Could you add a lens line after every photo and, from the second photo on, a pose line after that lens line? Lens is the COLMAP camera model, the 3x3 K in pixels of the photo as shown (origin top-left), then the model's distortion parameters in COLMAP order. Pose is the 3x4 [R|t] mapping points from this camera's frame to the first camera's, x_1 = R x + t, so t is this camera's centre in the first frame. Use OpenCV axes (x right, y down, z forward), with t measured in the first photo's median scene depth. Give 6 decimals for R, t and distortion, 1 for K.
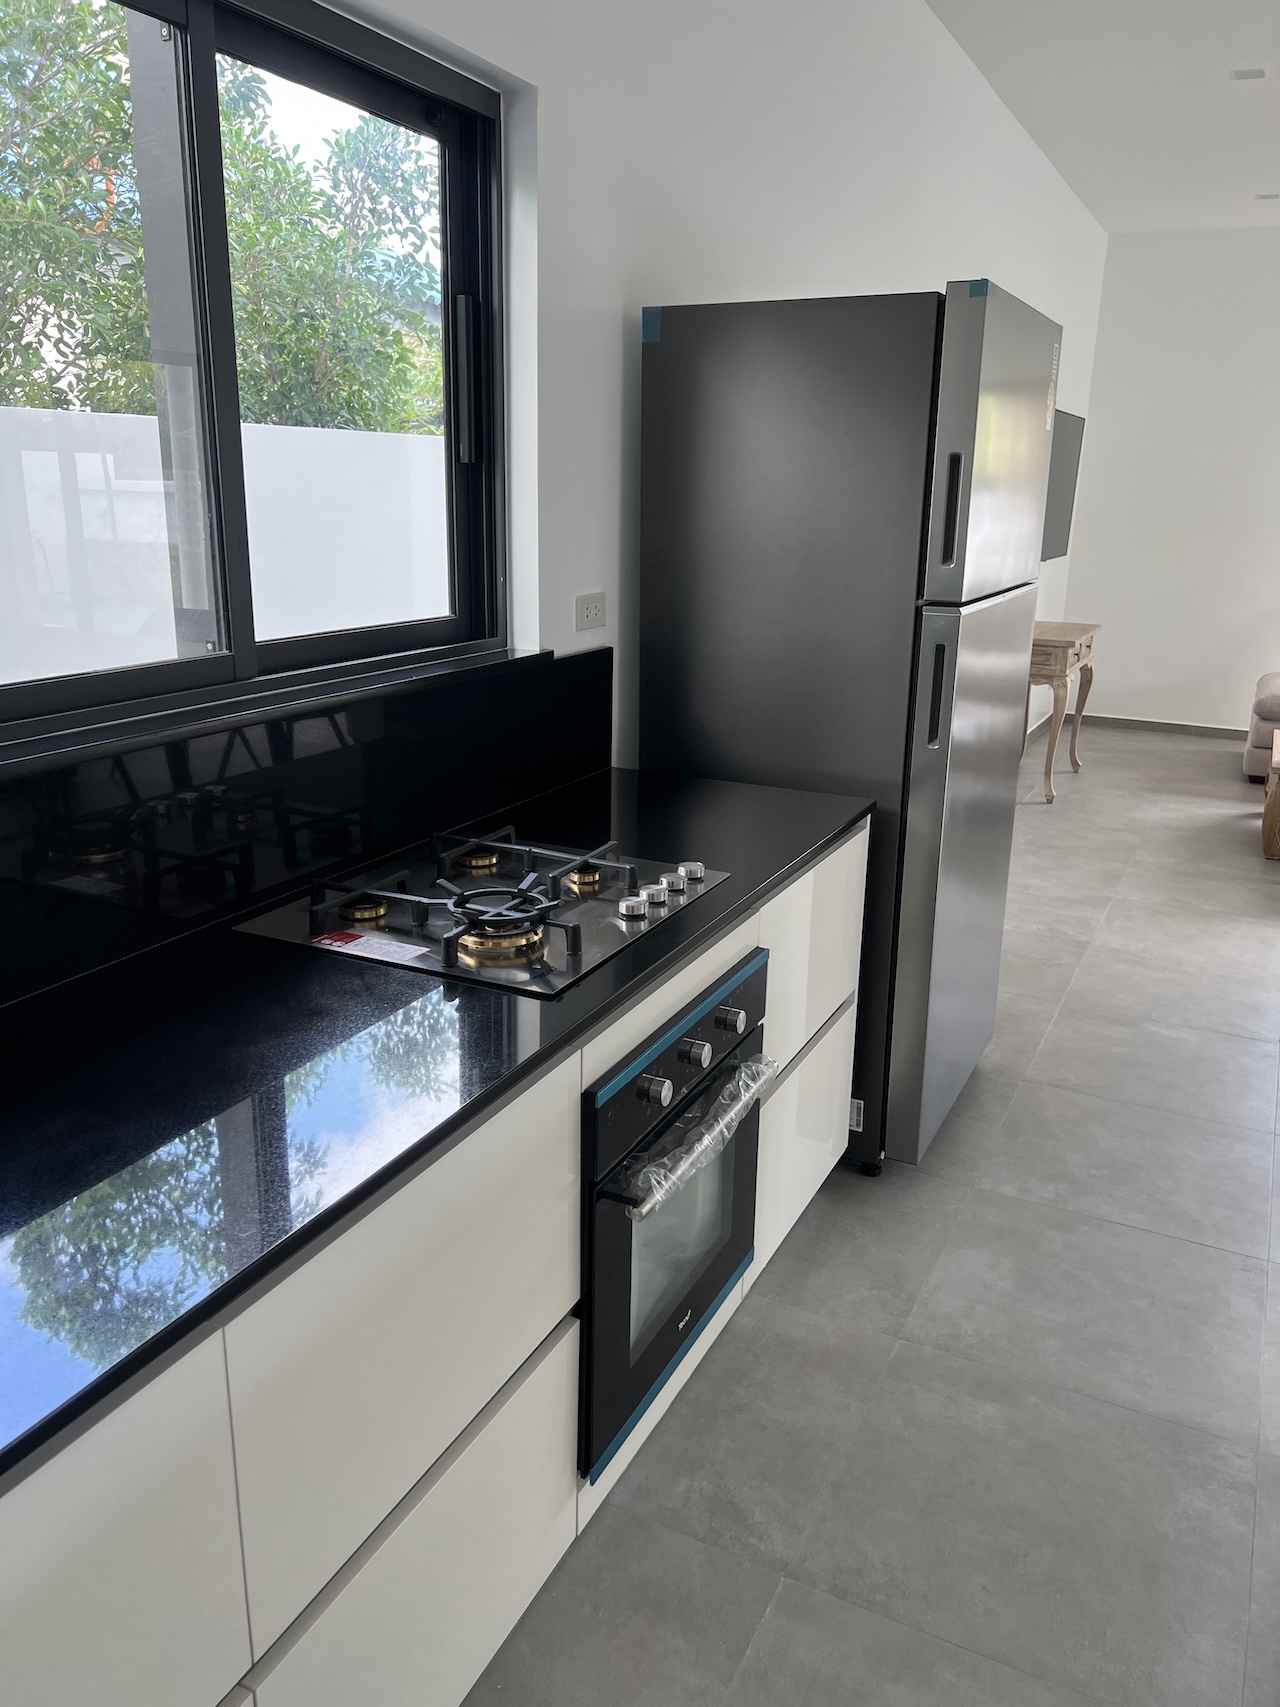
lens RADIAL K [[1289.8, 0, 640.0], [0, 1289.8, 853.5], [0, 0, 1]] dist [0.053759, 0.000895]
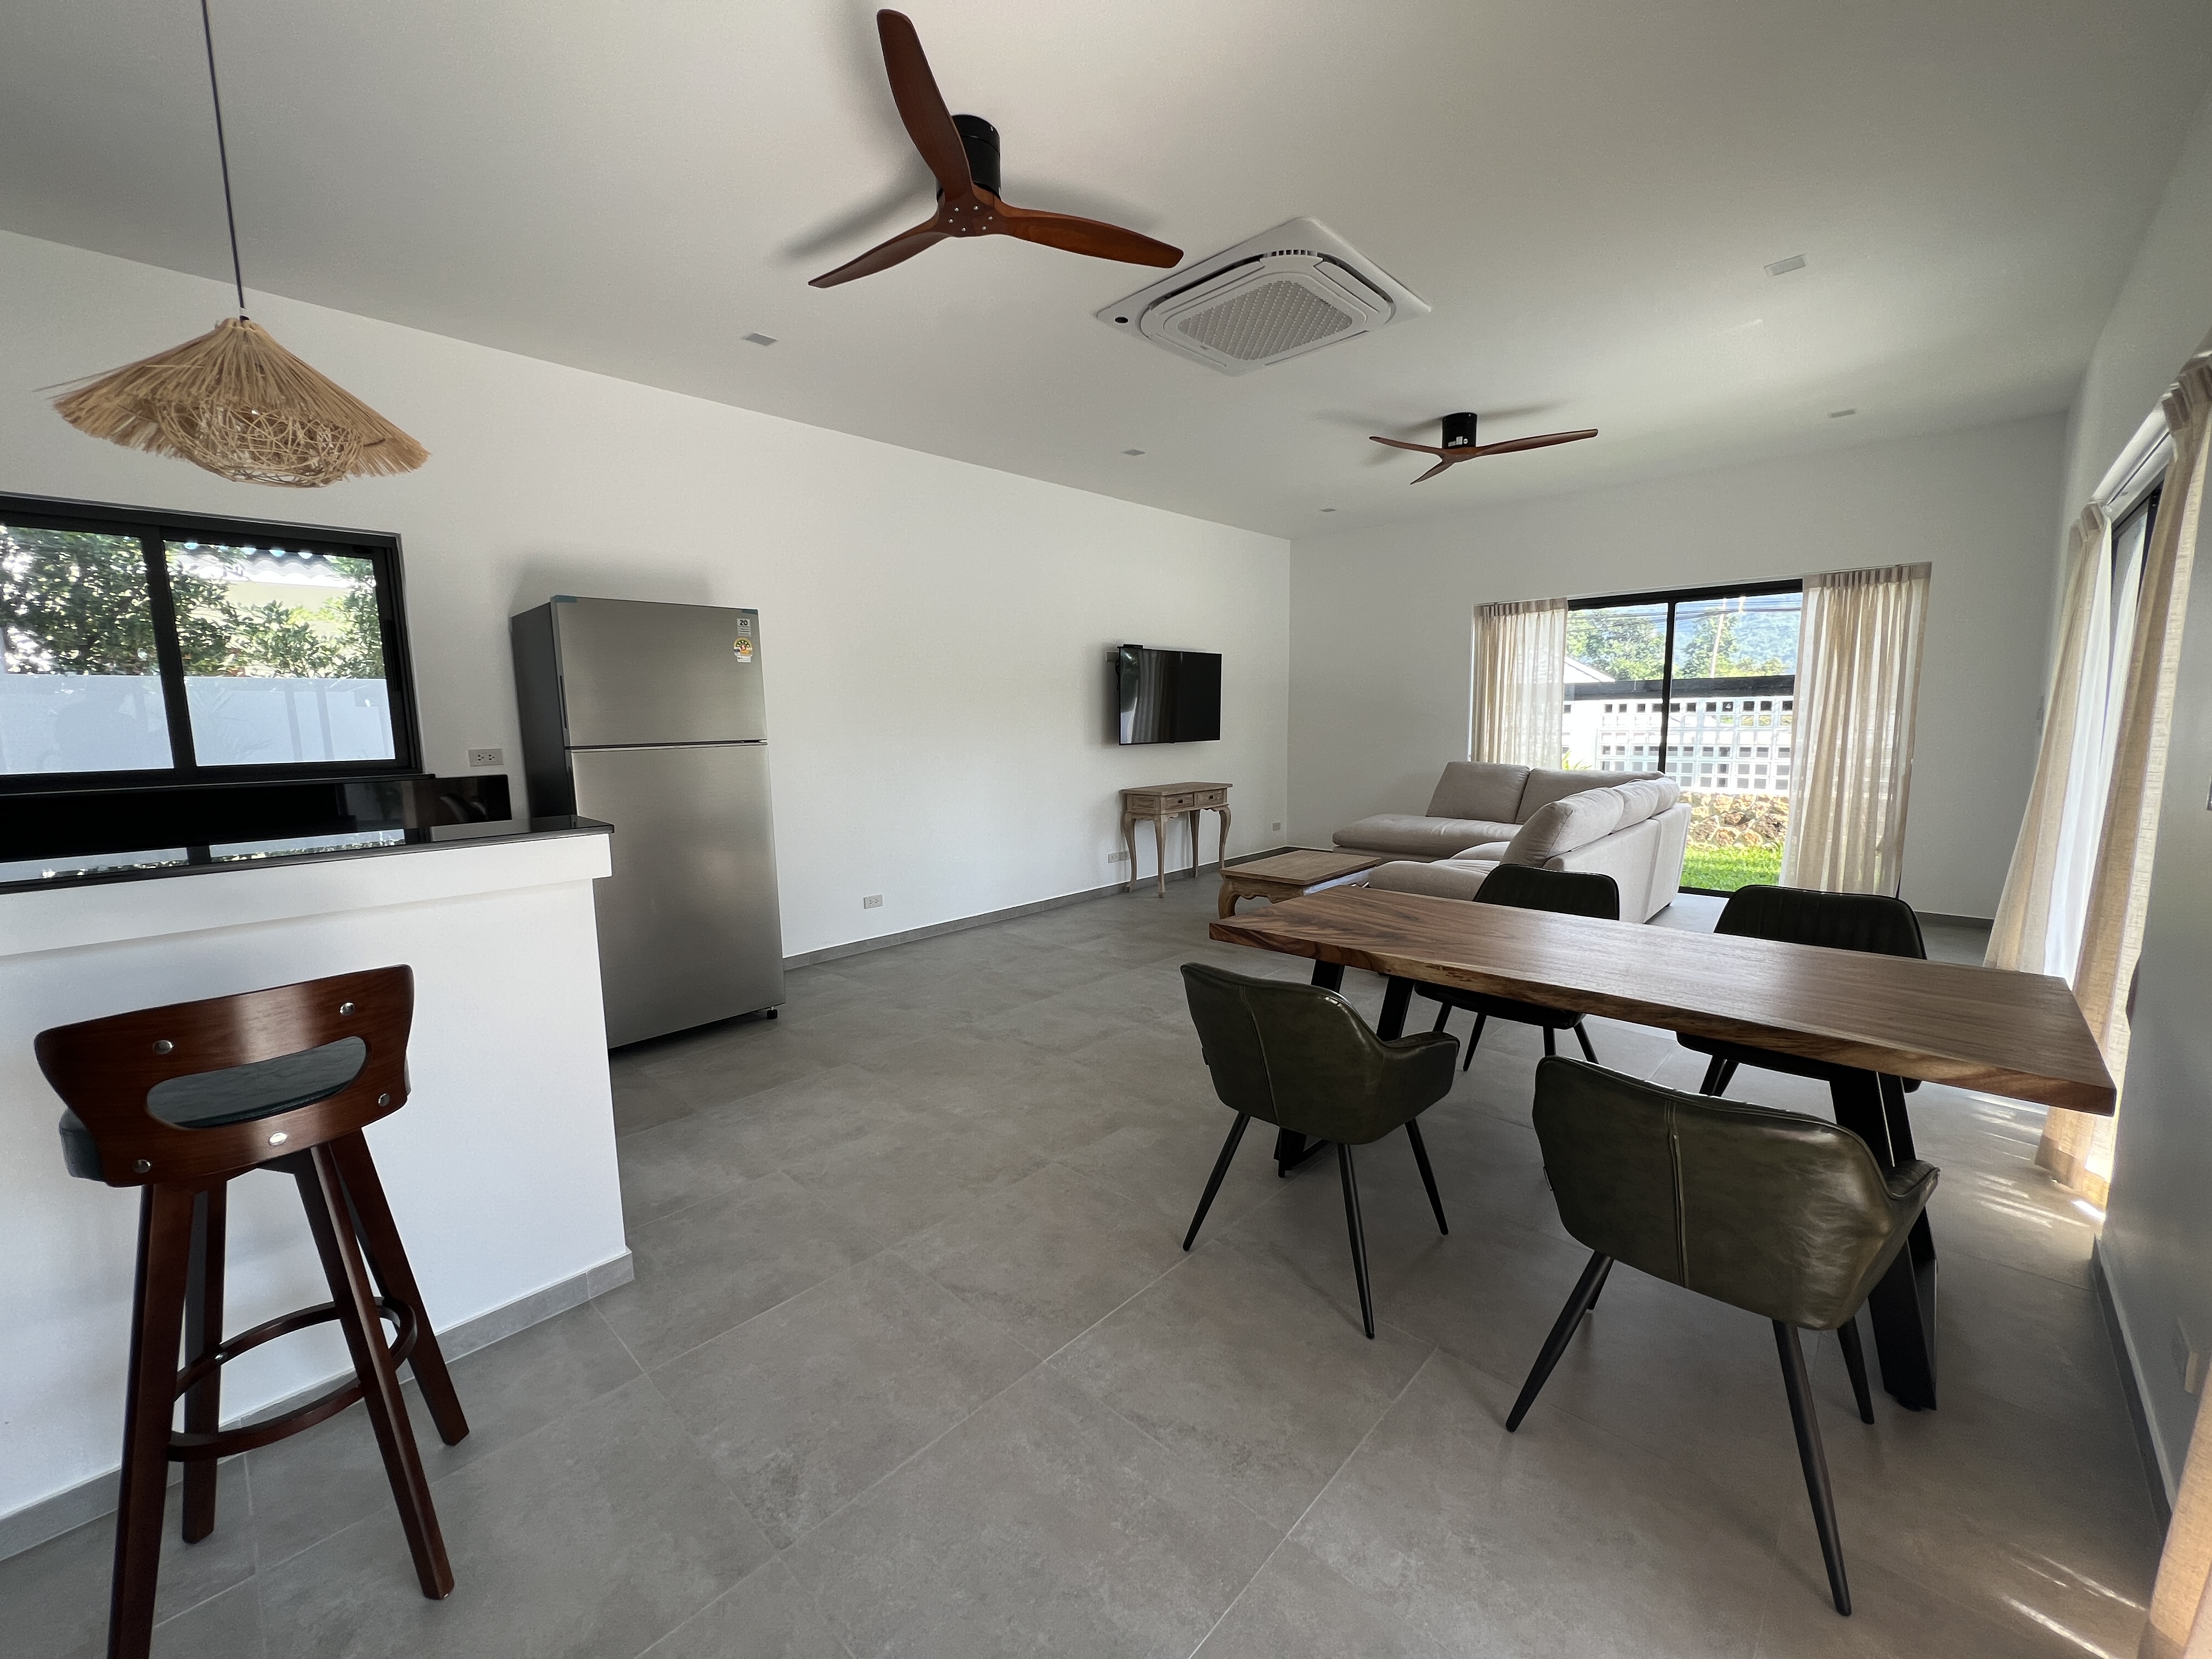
lens RADIAL K [[885.6, 0, 1101.6], [0, 885.6, 826.8], [0, 0, 1]] dist [-0.000812, 0.000065]
pose [[0.953811, 0.002352, -0.300400, 1.031854], [-0.047286, 0.988679, -0.142398, 0.057634], [0.296664, 0.150025, 0.943124, -0.011484]]
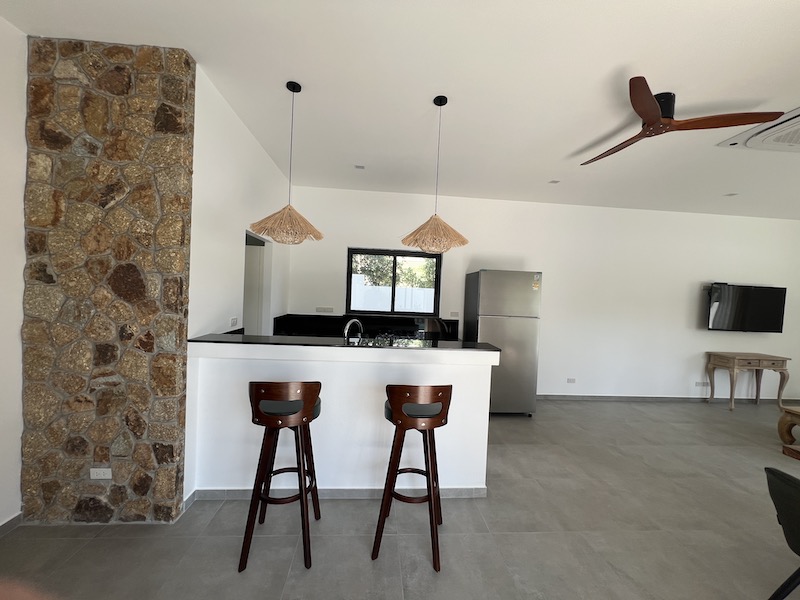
lens RADIAL K [[320.3, 0, 398.4], [0, 320.3, 299.0], [0, 0, 1]] dist [-0.000812, 0.000065]
pose [[0.508603, 0.020987, -0.860745, 1.017236], [-0.266582, 0.954417, -0.134250, 0.036039], [0.818692, 0.297739, 0.491014, -0.093449]]
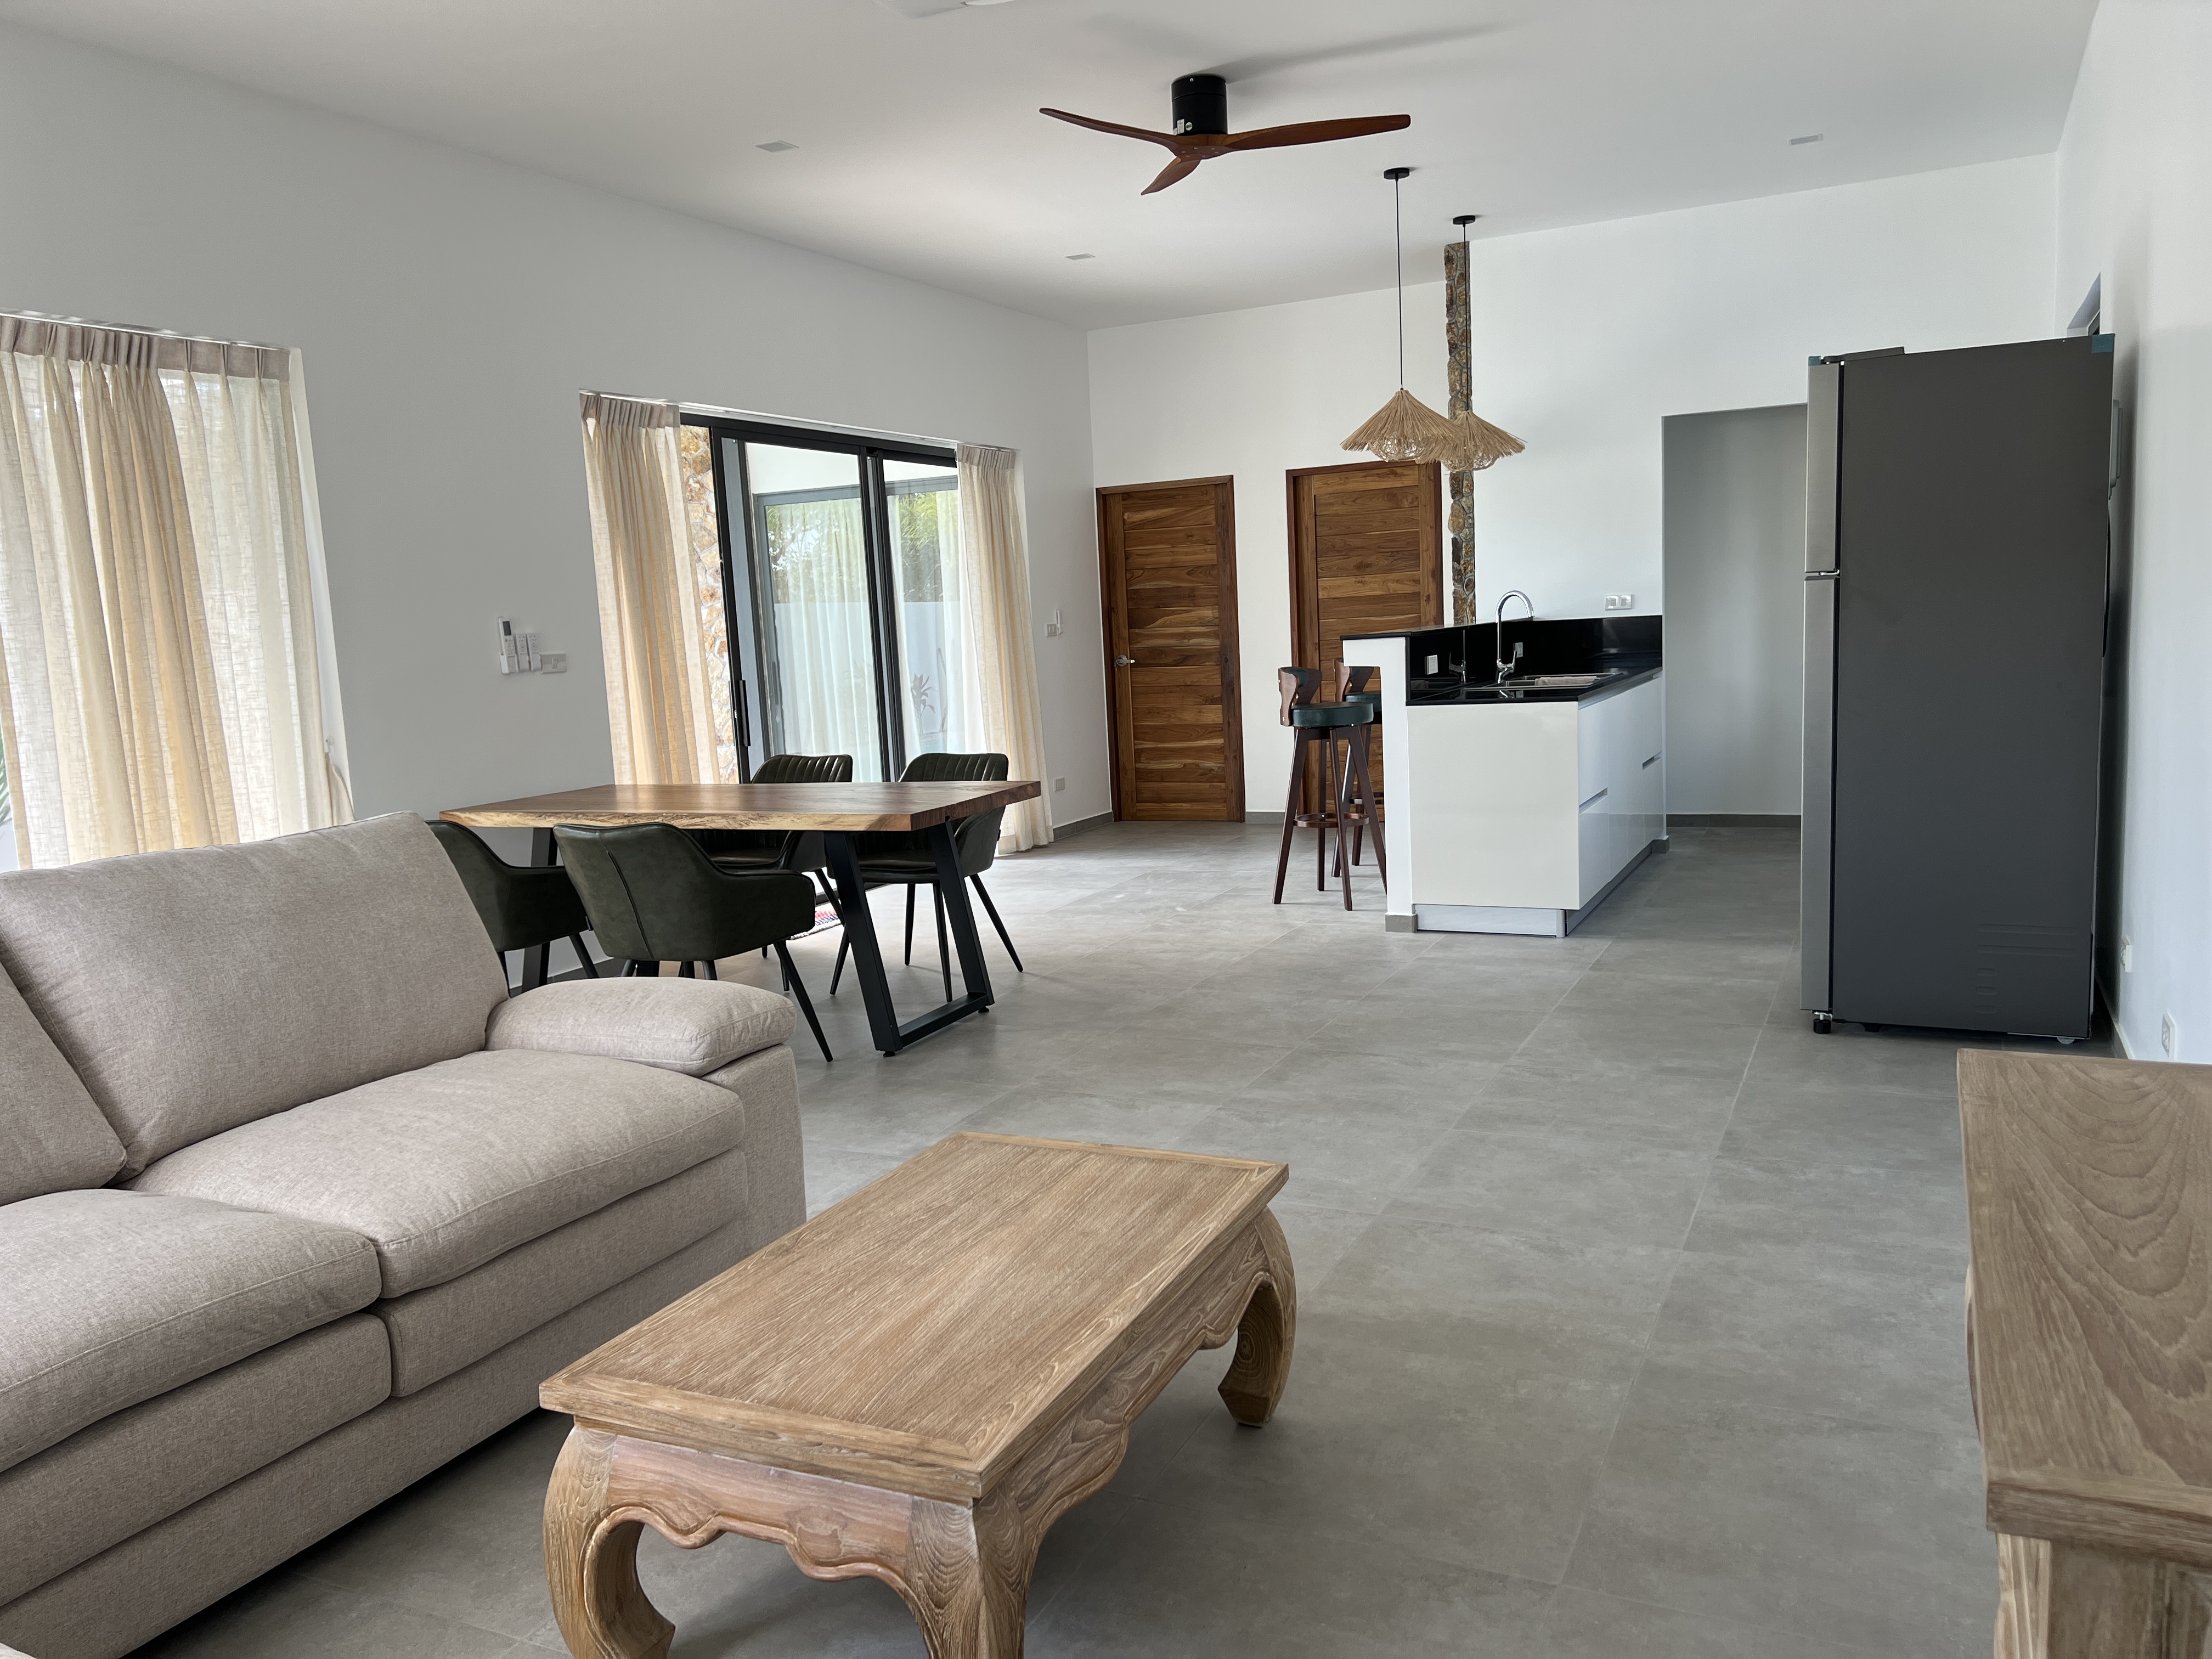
lens RADIAL K [[1649.0, 0, 1093.9], [0, 1649.0, 830.3], [0, 0, 1]] dist [0.067776, -0.075497]
pose [[-0.999469, 0.032048, 0.005819, 0.834377], [0.031743, 0.918307, 0.394595, -0.540639], [0.007302, 0.394571, -0.918837, 2.186910]]
